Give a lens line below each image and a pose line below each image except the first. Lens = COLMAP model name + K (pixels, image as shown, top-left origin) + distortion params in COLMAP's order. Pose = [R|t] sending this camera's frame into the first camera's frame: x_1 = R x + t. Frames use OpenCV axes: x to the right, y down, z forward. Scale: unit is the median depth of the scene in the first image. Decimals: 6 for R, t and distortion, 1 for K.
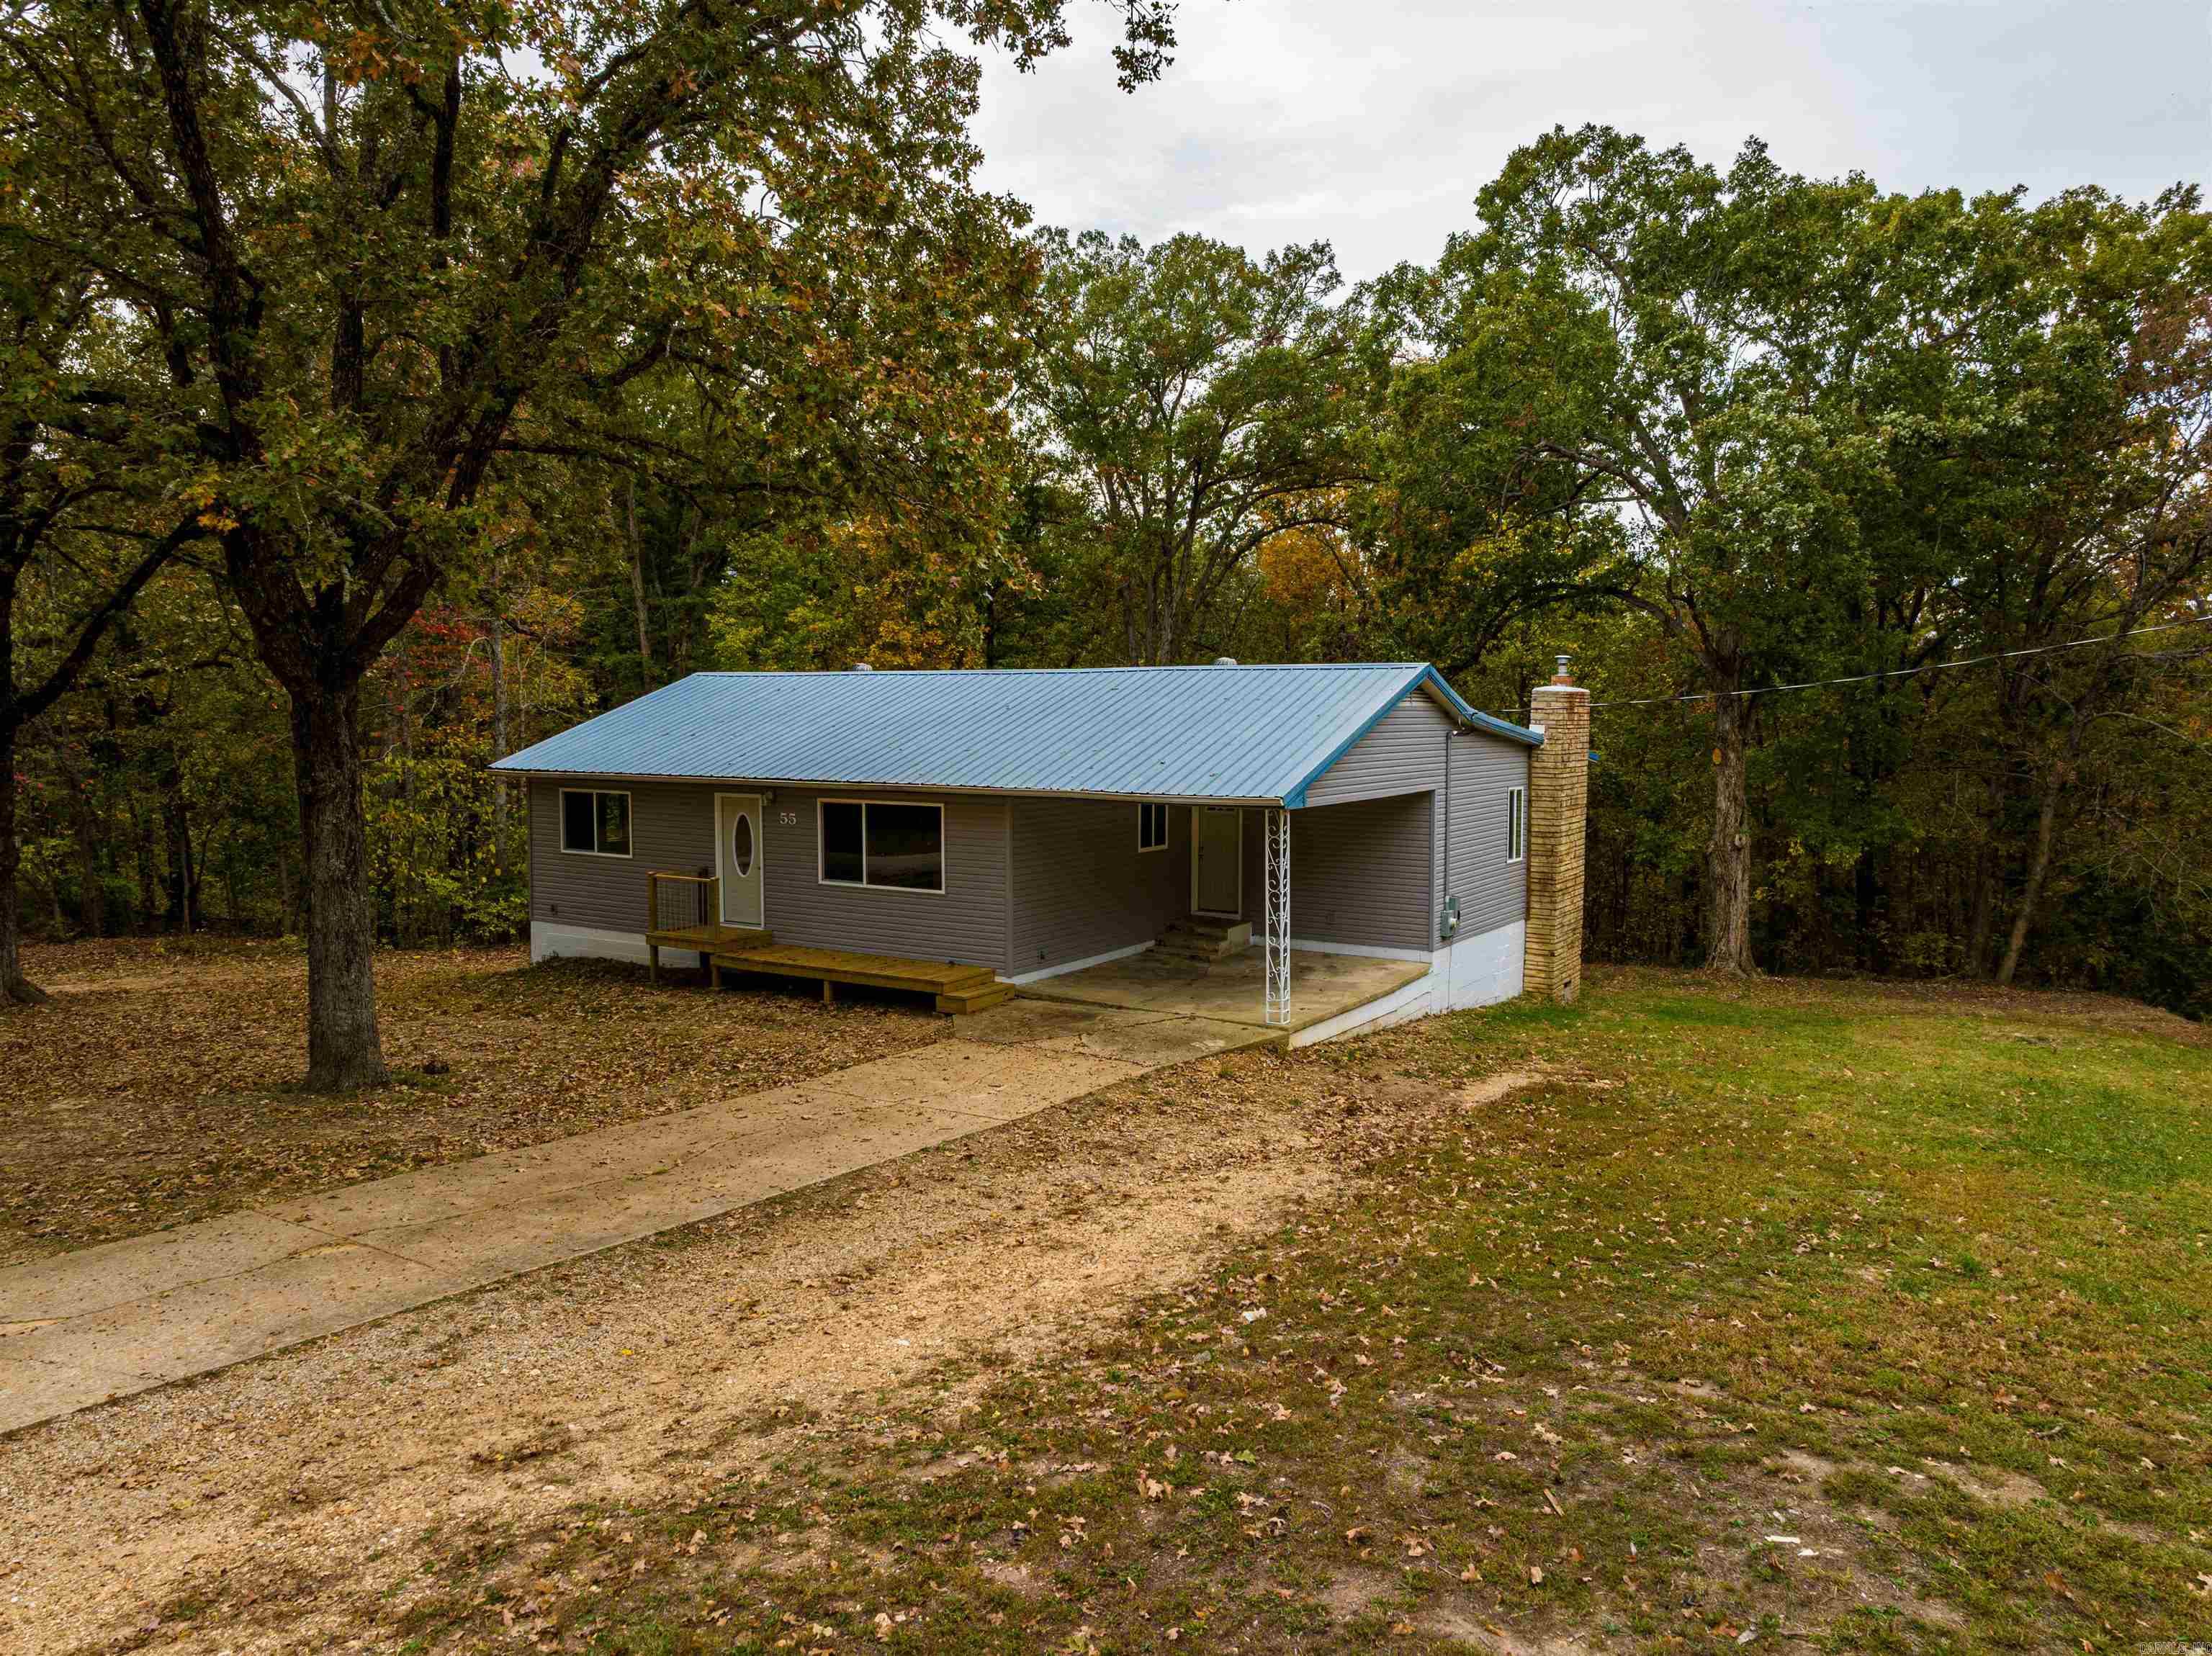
lens RADIAL K [[1551.0, 0, 1111.4], [0, 1551.0, 820.1], [0, 0, 1]] dist [-0.037854, 0.021416]
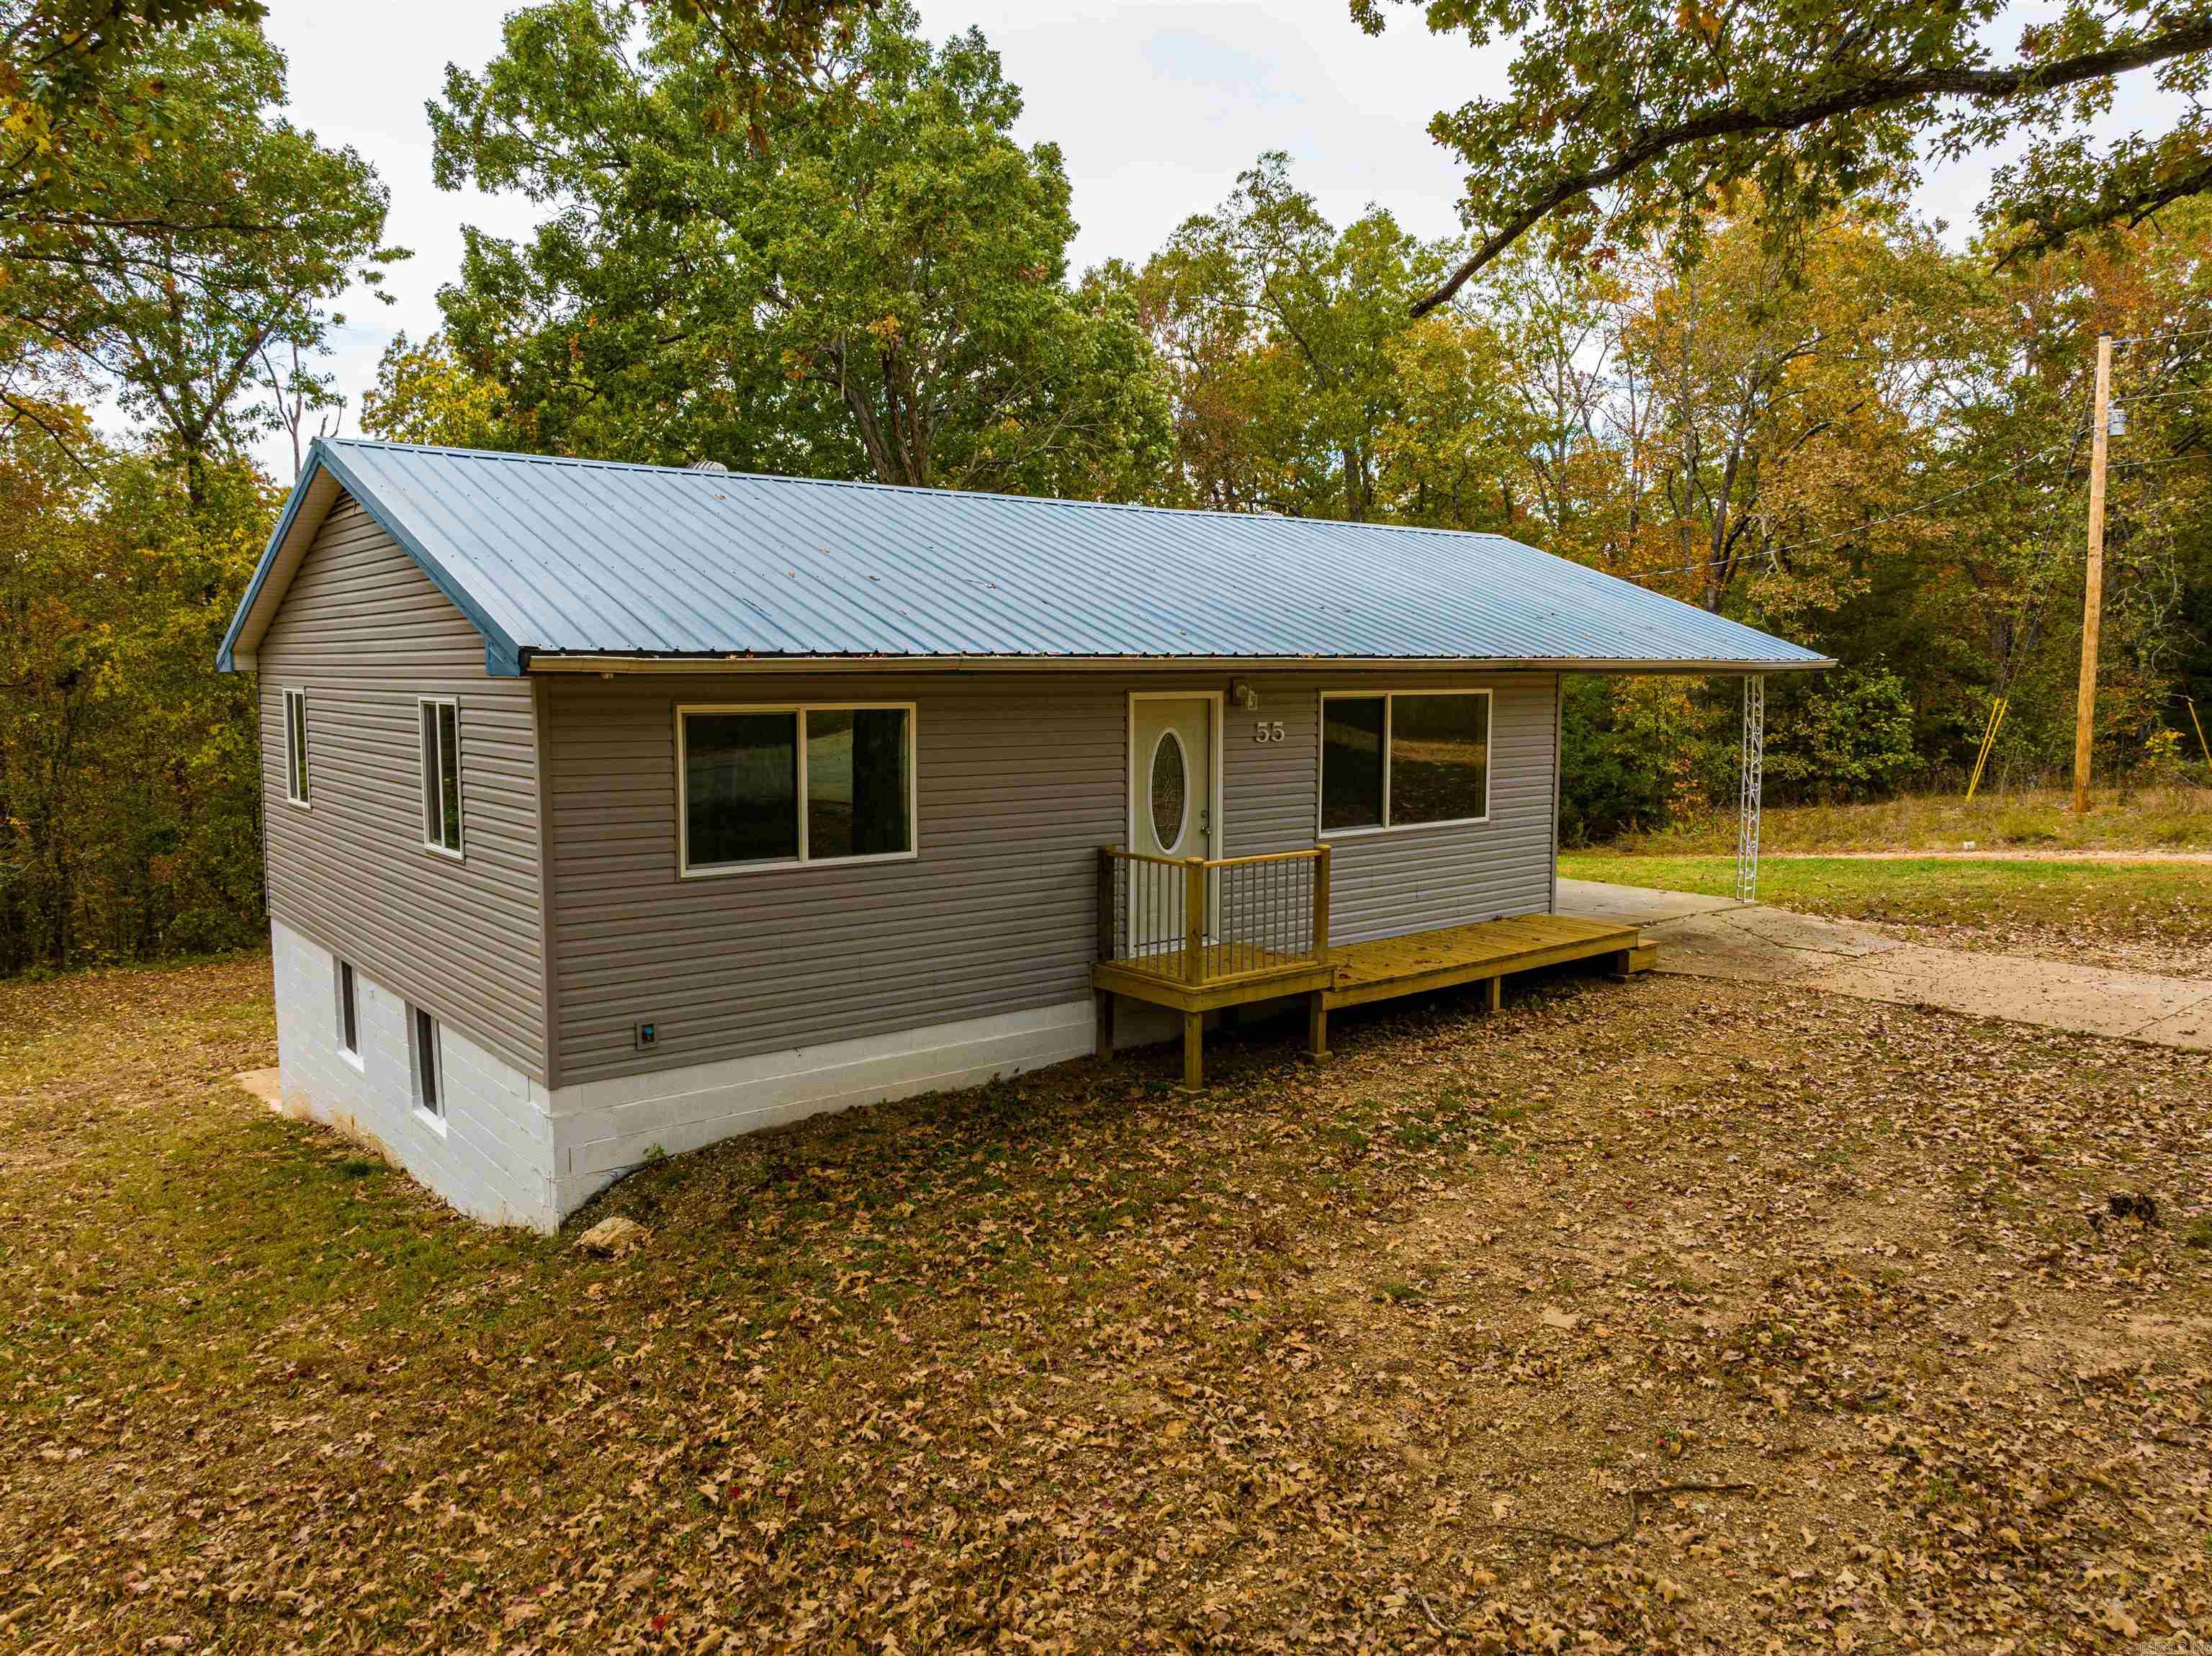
lens RADIAL K [[1552.5, 0, 1112.1], [0, 1552.5, 817.1], [0, 0, 1]] dist [-0.044869, 0.033503]
pose [[0.319068, -0.092833, 0.943174, -0.779398], [0.069792, 0.994790, 0.074304, -0.015982], [-0.945159, 0.042118, 0.323885, 0.910330]]
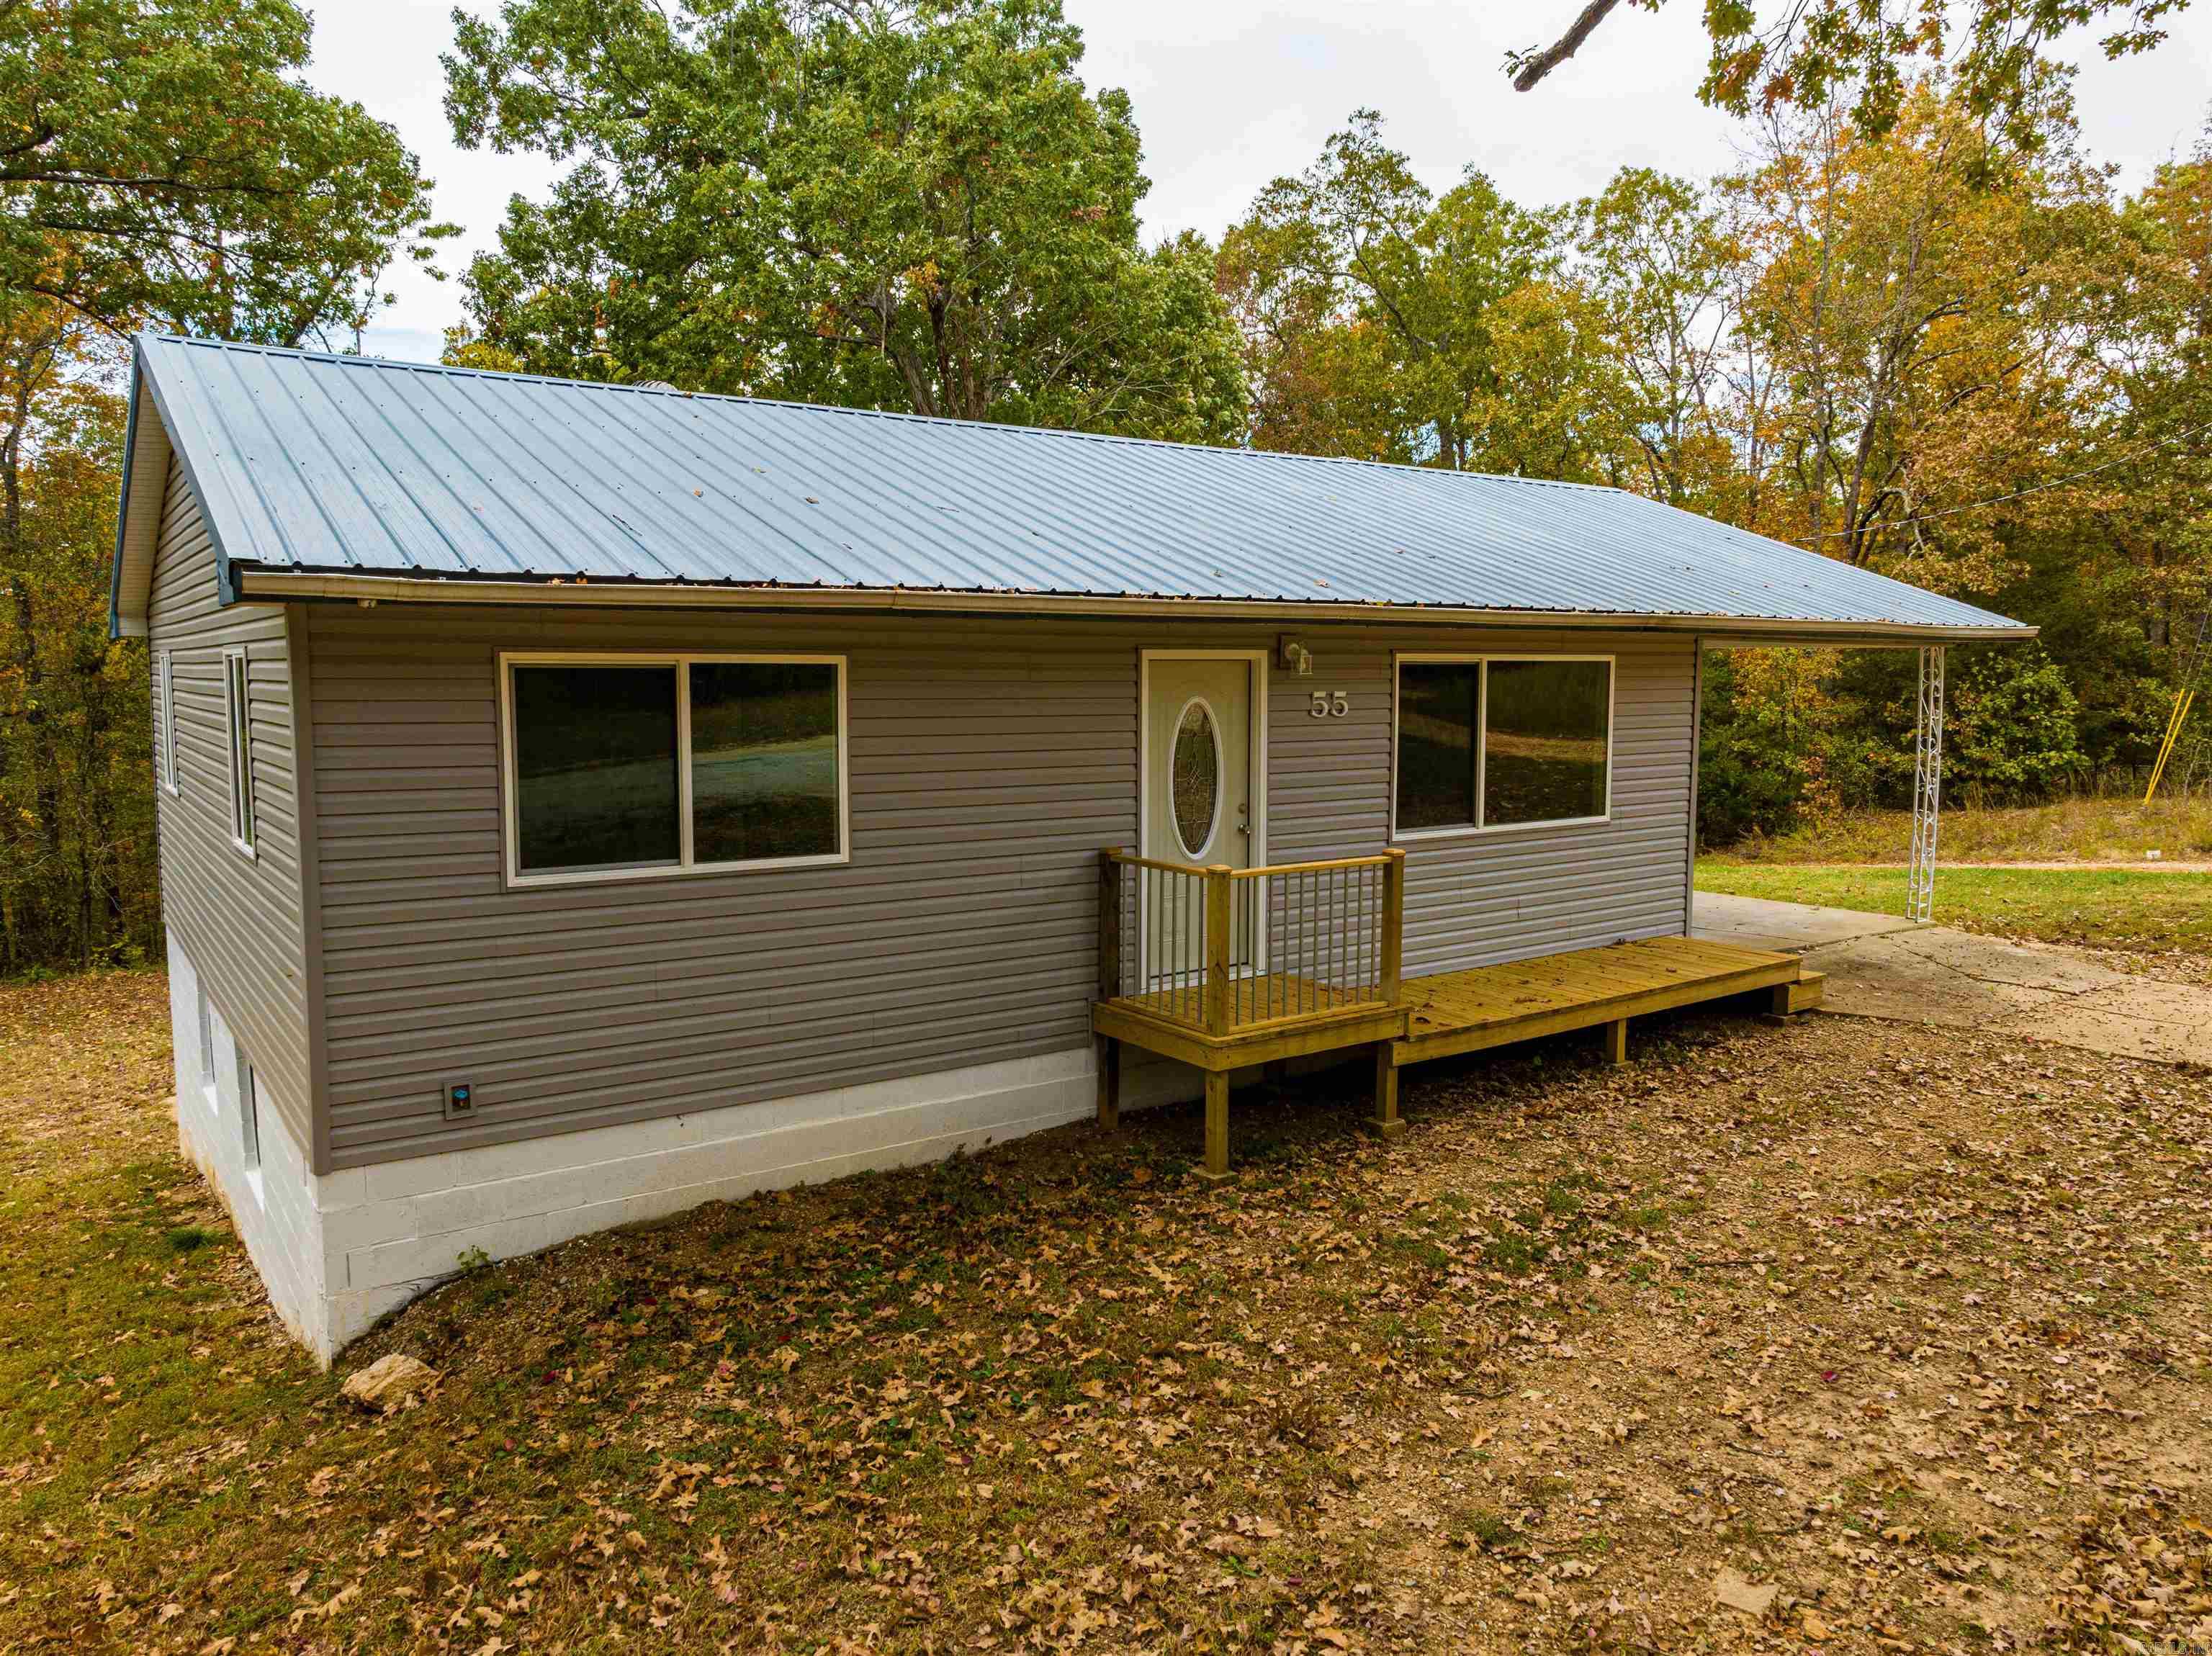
lens RADIAL K [[1552.5, 0, 1112.1], [0, 1552.5, 817.1], [0, 0, 1]] dist [-0.044869, 0.033503]
pose [[0.376045, -0.089435, 0.922275, -0.656350], [0.067901, 0.995315, 0.068832, -0.003147], [-0.924110, 0.036740, 0.380356, 0.928461]]
